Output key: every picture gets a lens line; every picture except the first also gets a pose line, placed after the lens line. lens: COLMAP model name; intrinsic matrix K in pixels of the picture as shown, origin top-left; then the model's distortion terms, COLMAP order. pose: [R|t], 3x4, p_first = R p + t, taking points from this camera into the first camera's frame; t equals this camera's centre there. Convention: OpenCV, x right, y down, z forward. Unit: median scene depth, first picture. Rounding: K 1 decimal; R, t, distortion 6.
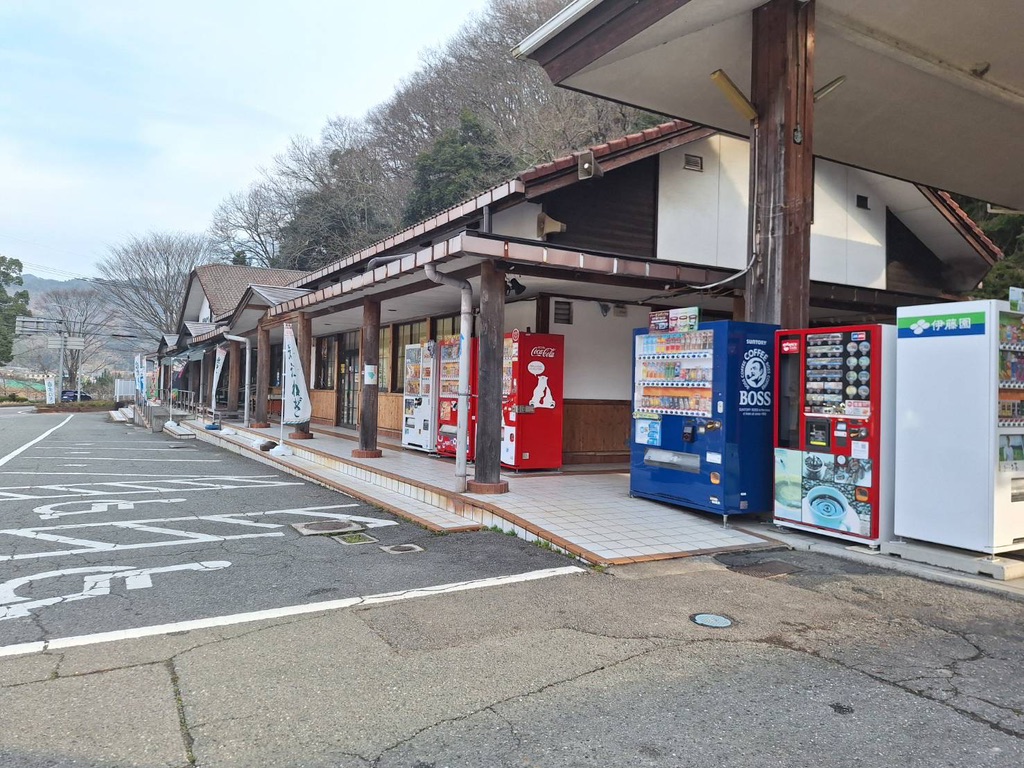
lens RADIAL K [[709.7, 0, 489.0], [0, 709.7, 365.5], [0, 0, 1]] dist [0.041566, -0.013803]
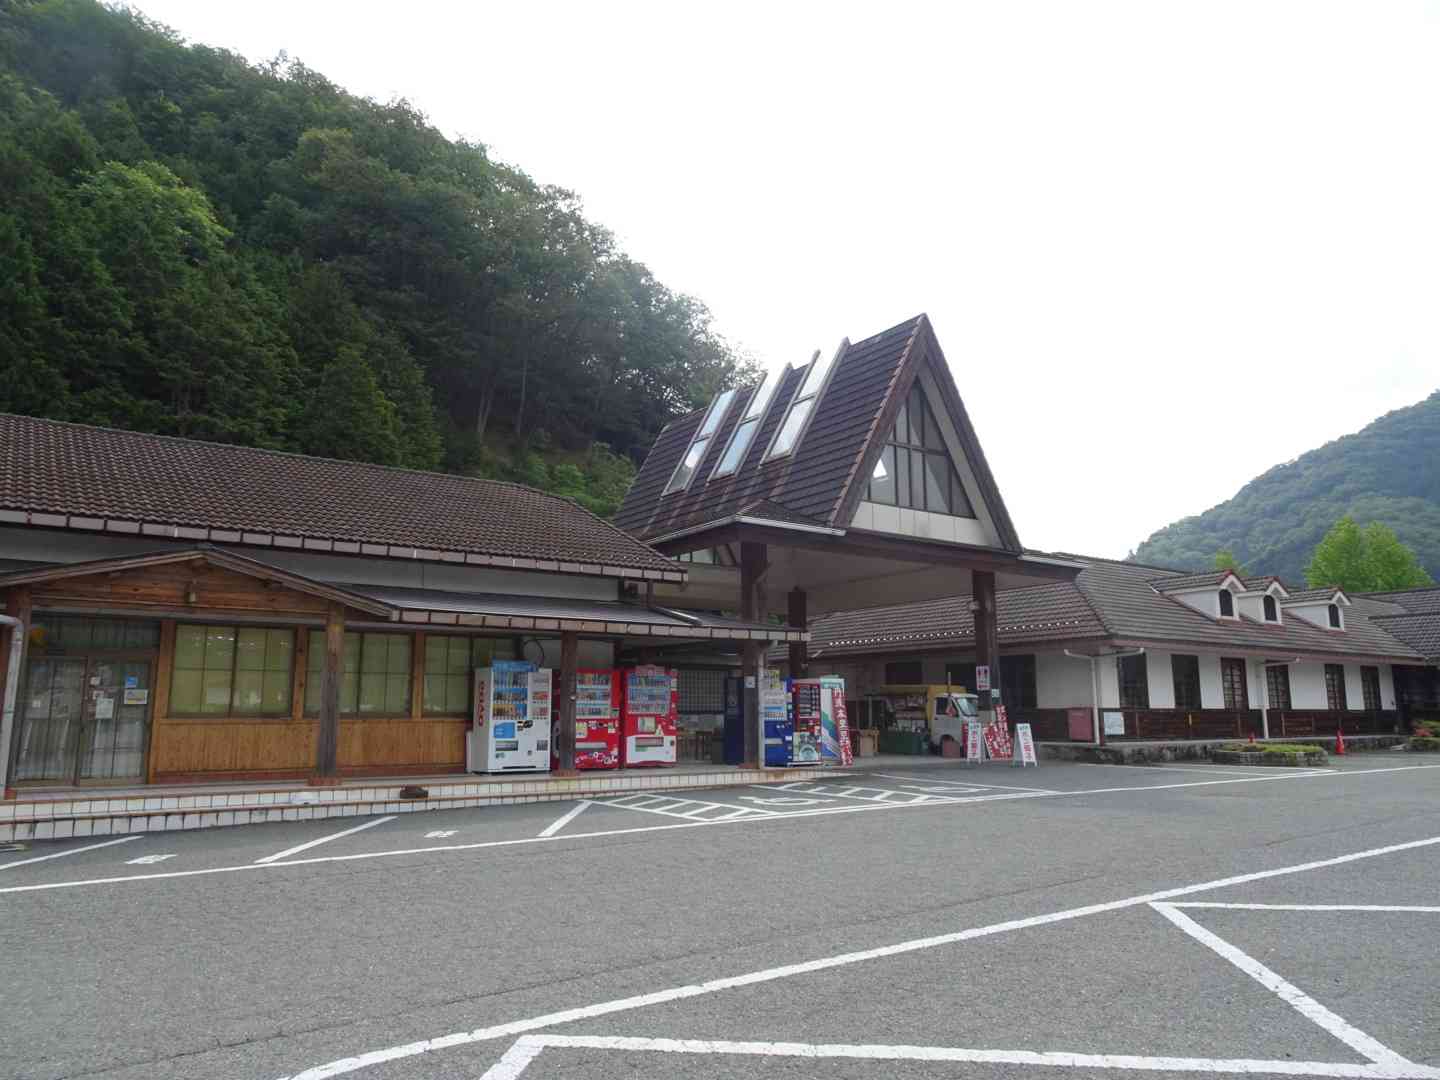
lens RADIAL K [[1044.1, 0, 718.3], [0, 1044.1, 536.8], [0, 0, 1]] dist [-0.009019, -0.019336]
pose [[-0.116453, 0.144123, 0.982684, -3.048154], [-0.029824, 0.988462, -0.148504, -0.004669], [-0.992748, -0.046601, -0.110811, 1.631553]]
